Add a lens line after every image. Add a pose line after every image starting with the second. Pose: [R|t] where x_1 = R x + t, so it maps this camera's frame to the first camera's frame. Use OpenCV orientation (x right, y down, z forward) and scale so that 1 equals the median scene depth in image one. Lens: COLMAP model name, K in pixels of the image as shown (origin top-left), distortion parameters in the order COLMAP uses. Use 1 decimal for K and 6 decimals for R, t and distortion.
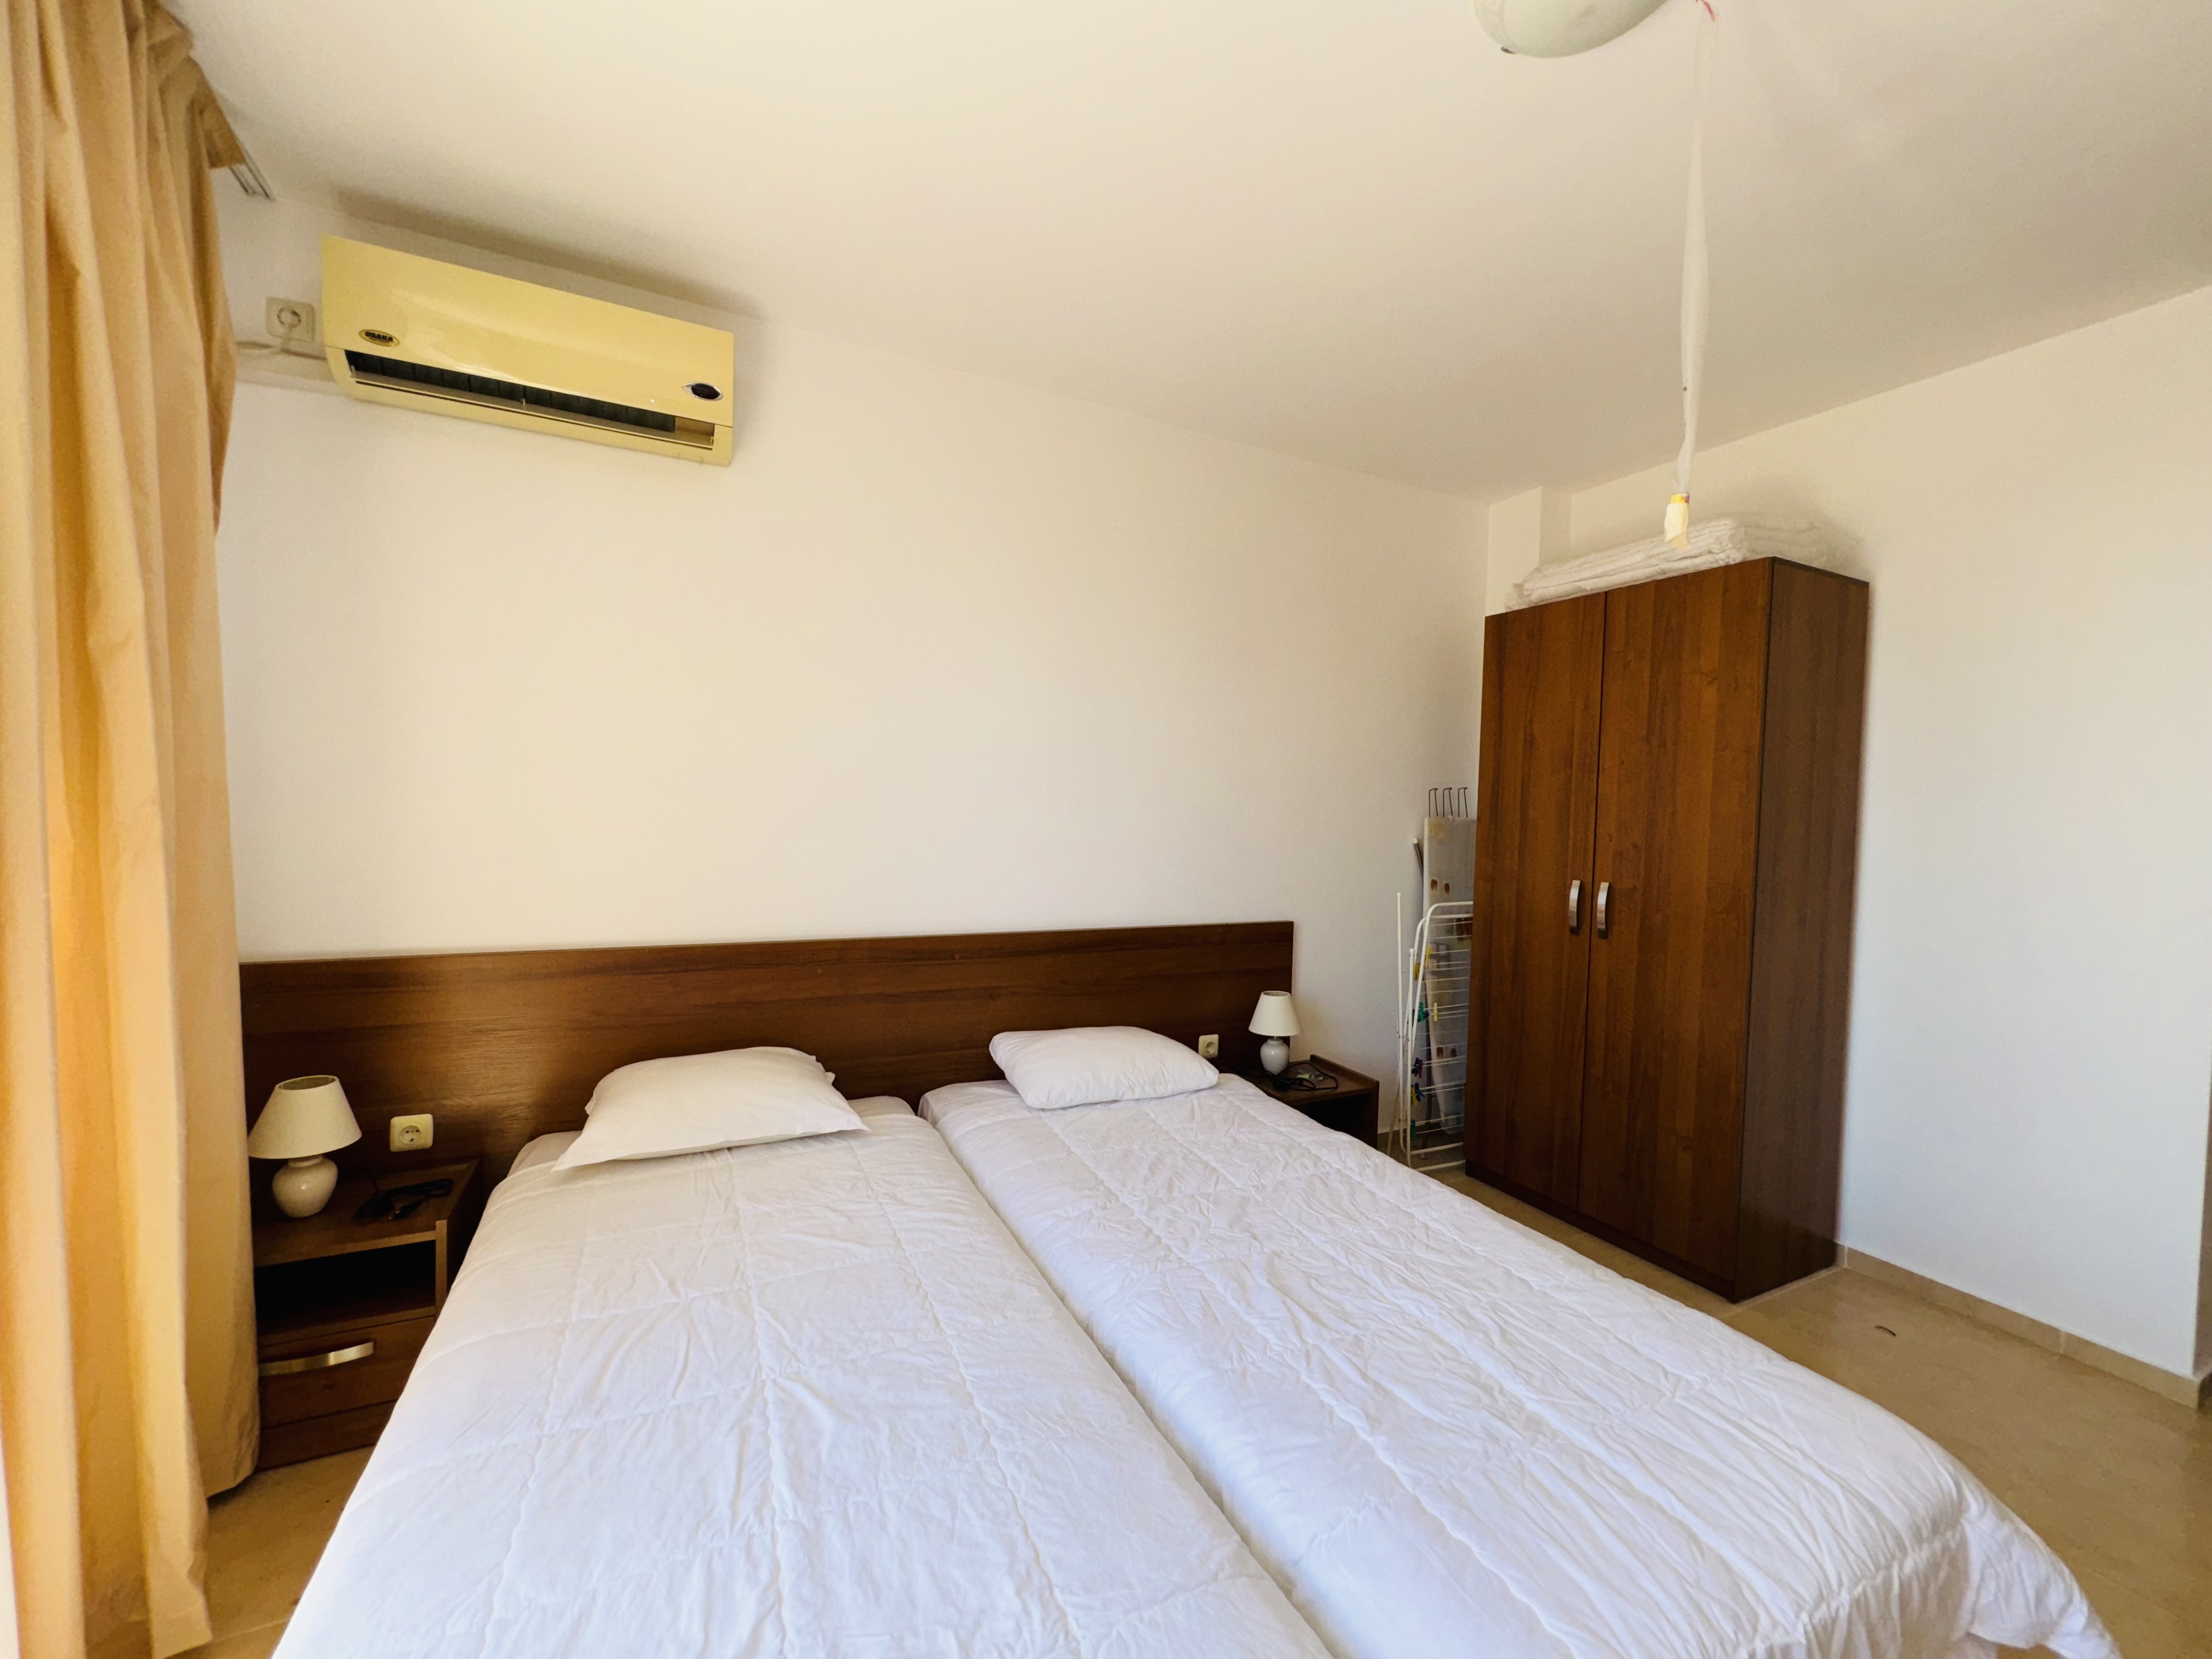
lens RADIAL K [[883.9, 0, 1107.4], [0, 883.9, 828.8], [0, 0, 1]] dist [0.000725, 0.000456]
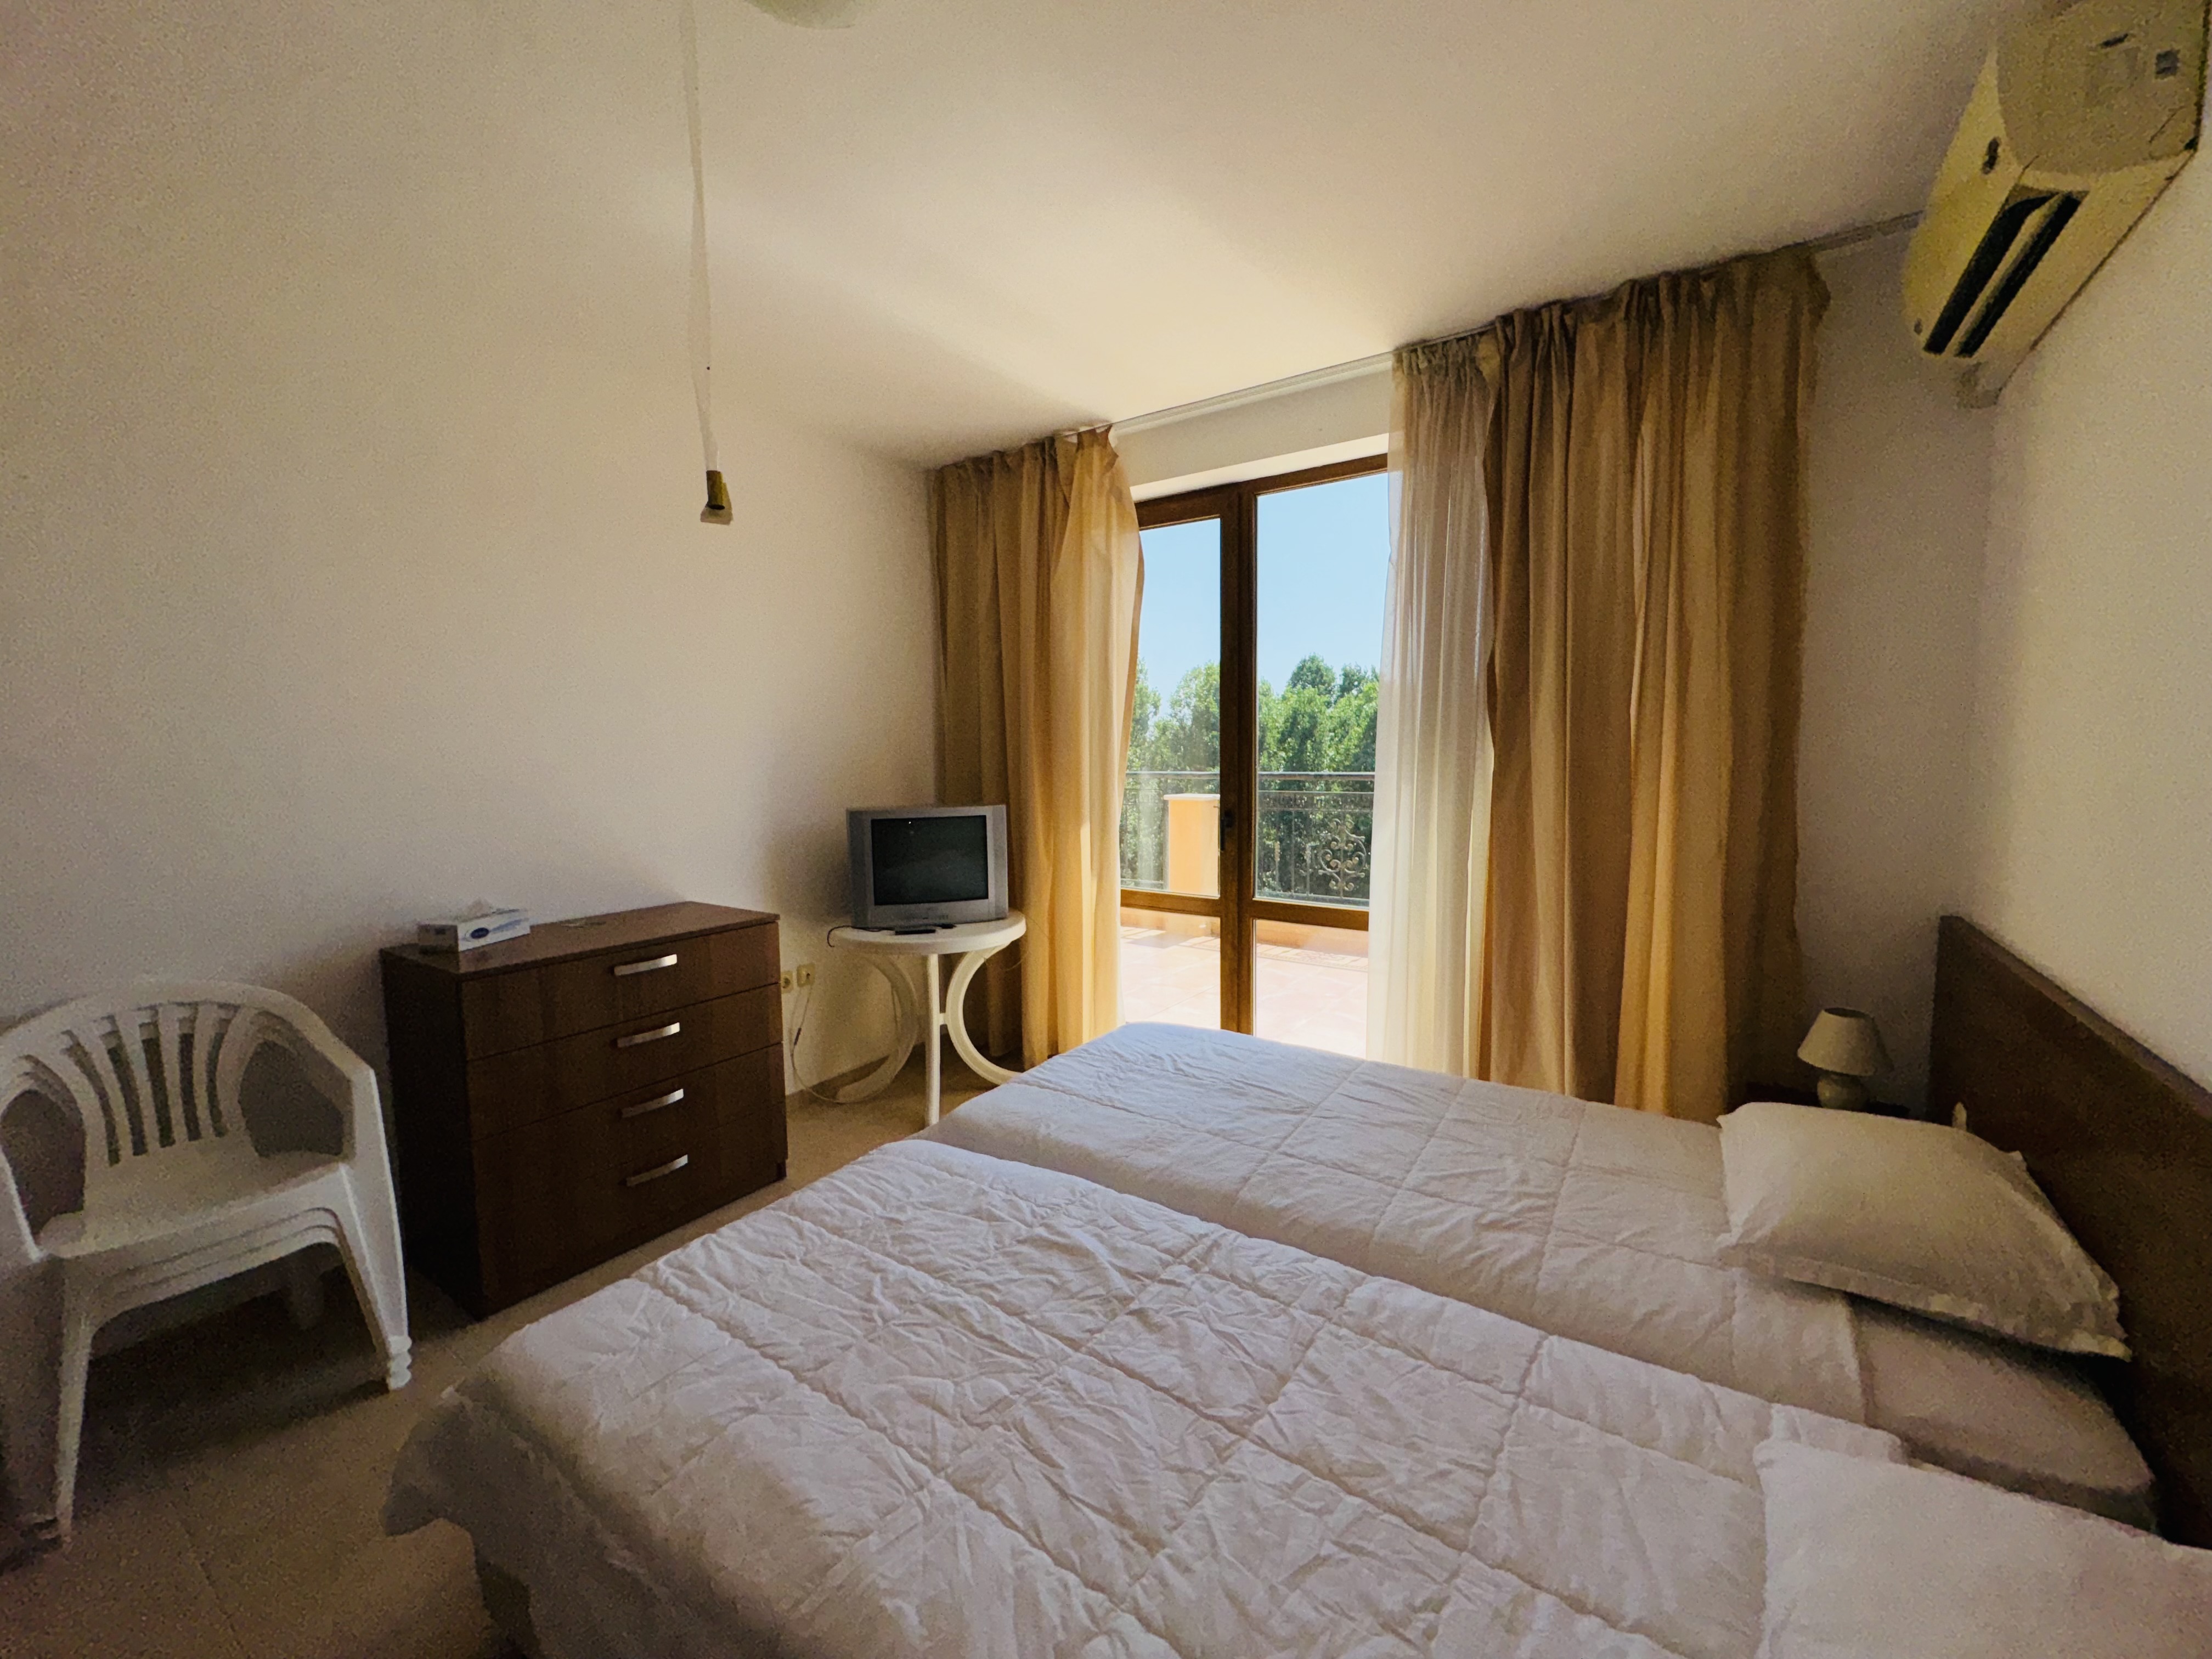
lens RADIAL K [[883.9, 0, 1107.4], [0, 883.9, 828.8], [0, 0, 1]] dist [0.000725, 0.000456]
pose [[-0.874527, 0.026753, -0.484238, 0.469676], [-0.025347, 0.994591, 0.100725, -0.046785], [0.484314, 0.100361, -0.869119, 1.347302]]
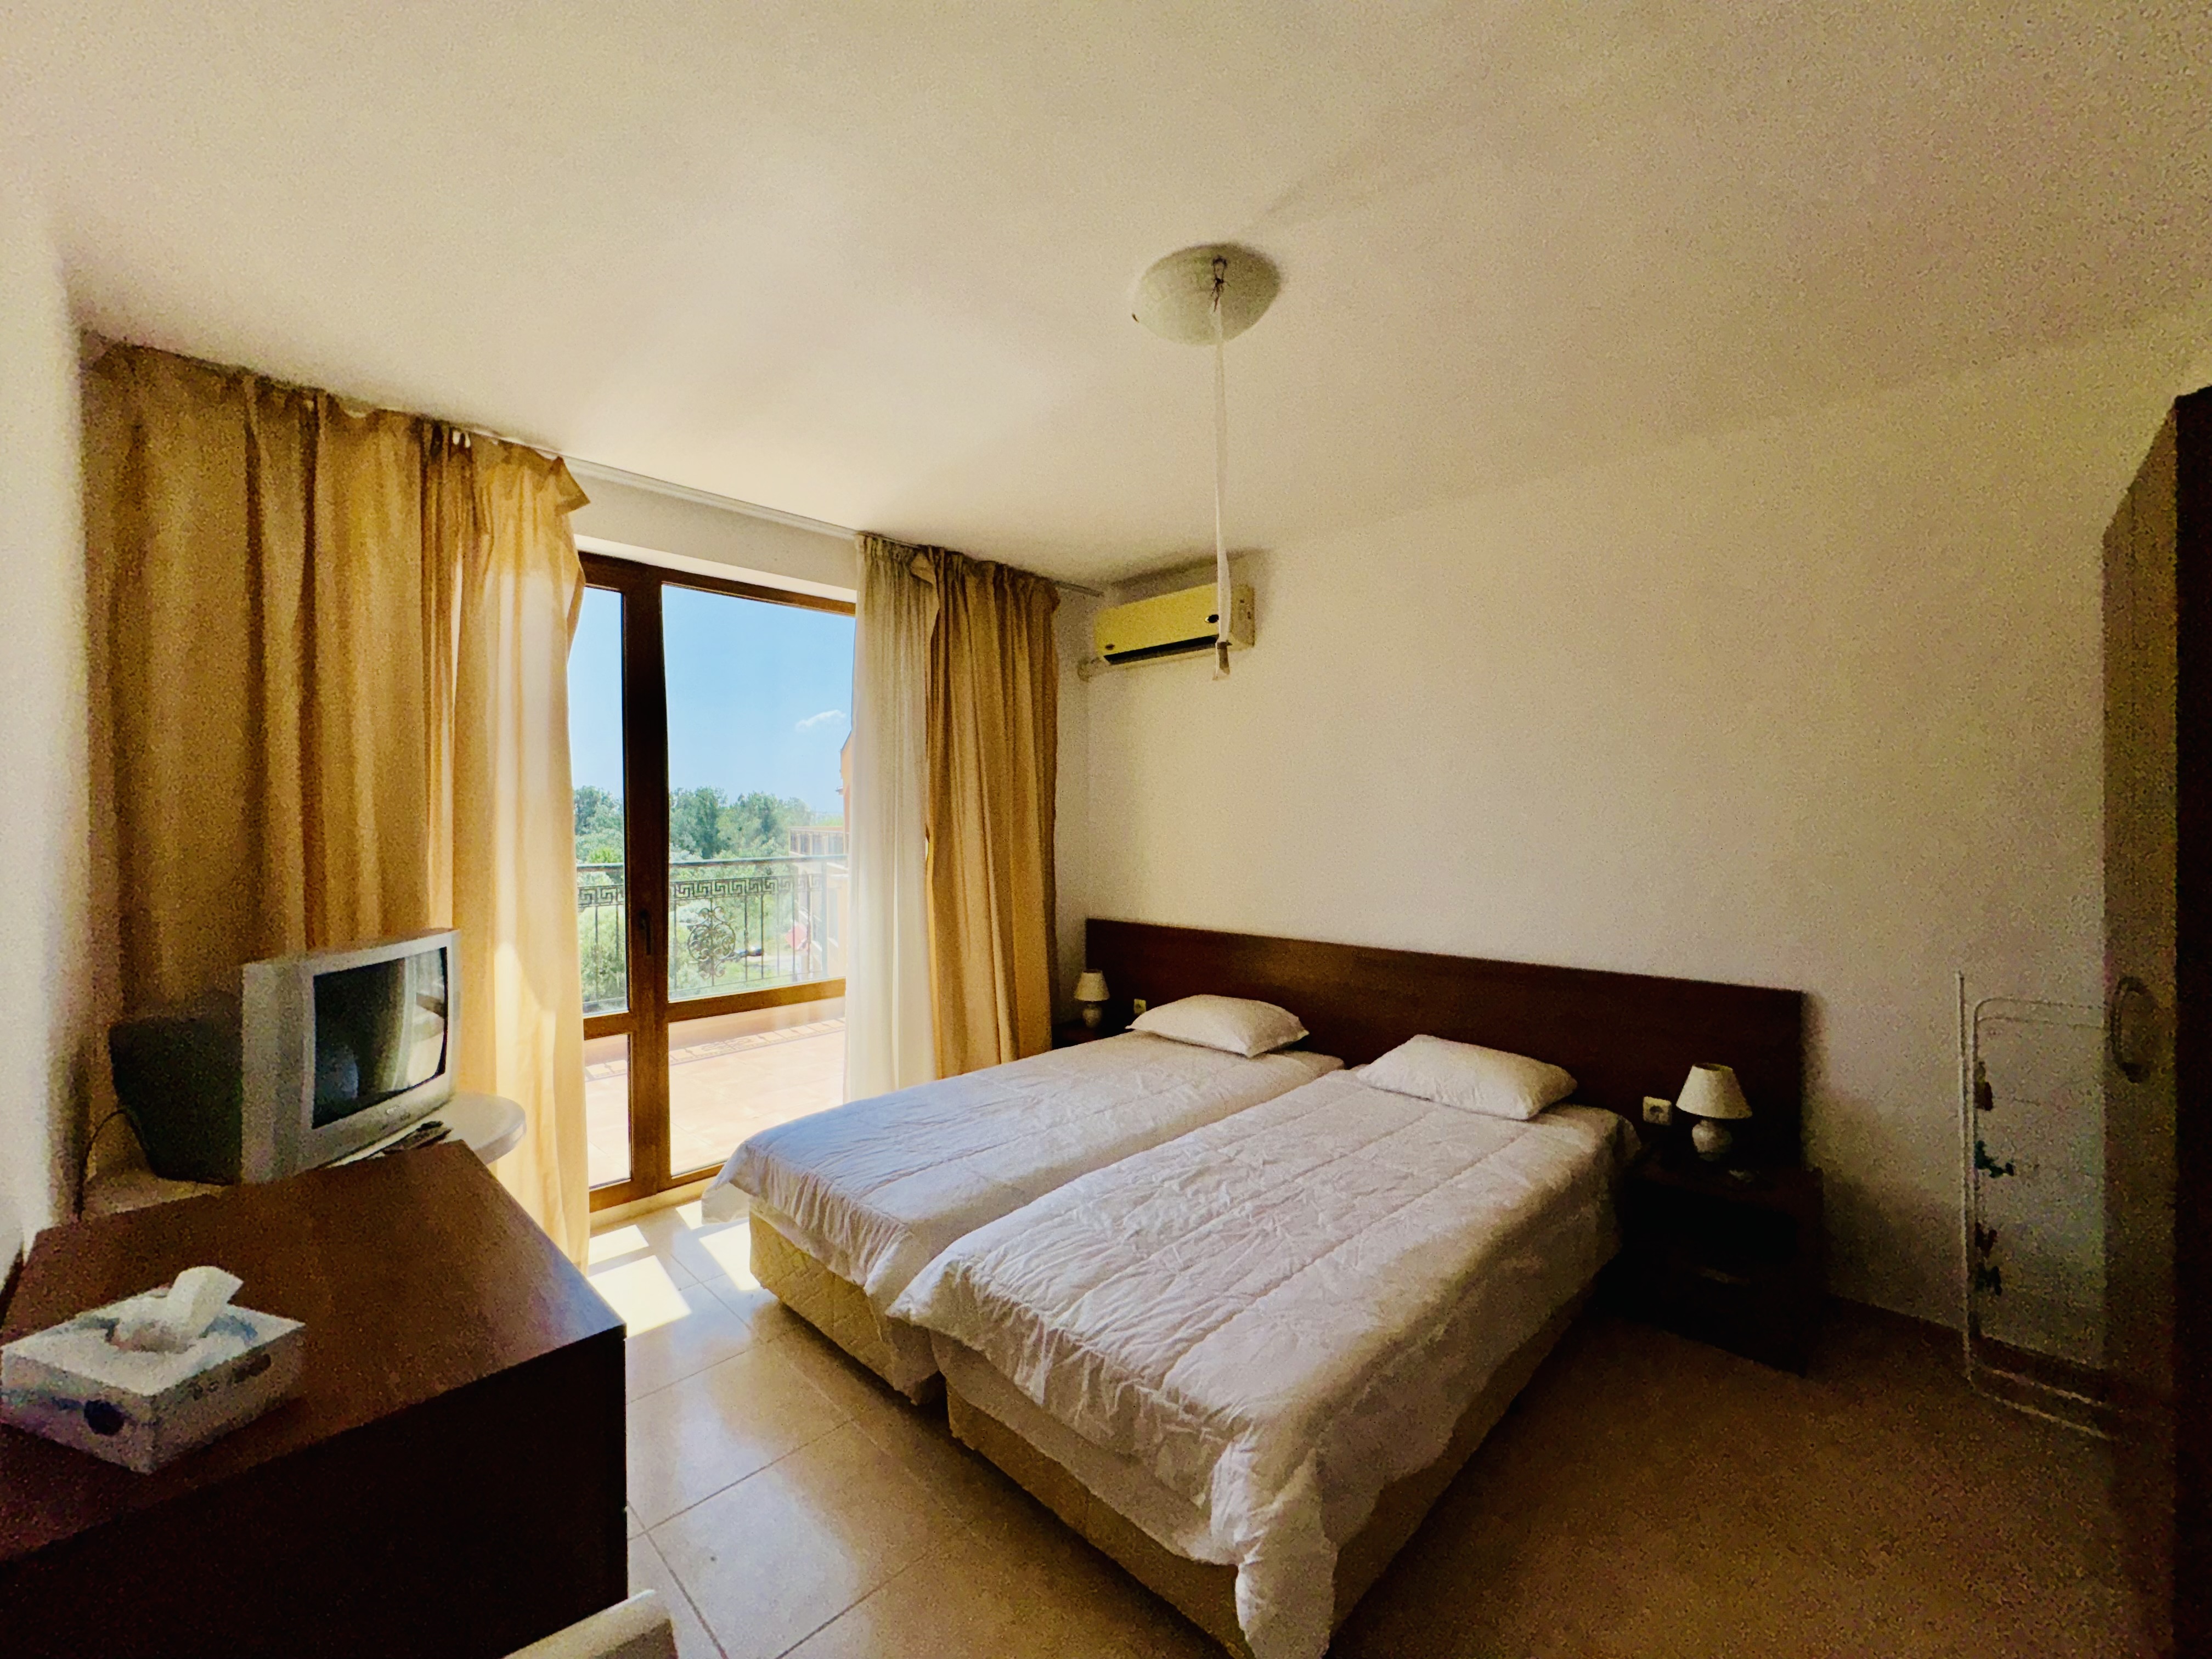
lens RADIAL K [[883.9, 0, 1107.4], [0, 883.9, 828.8], [0, 0, 1]] dist [0.000725, 0.000456]
pose [[0.324016, -0.024146, -0.945744, 1.177274], [-0.008392, 0.999562, -0.028395, -0.022028], [0.946015, 0.017137, 0.323671, 0.240041]]
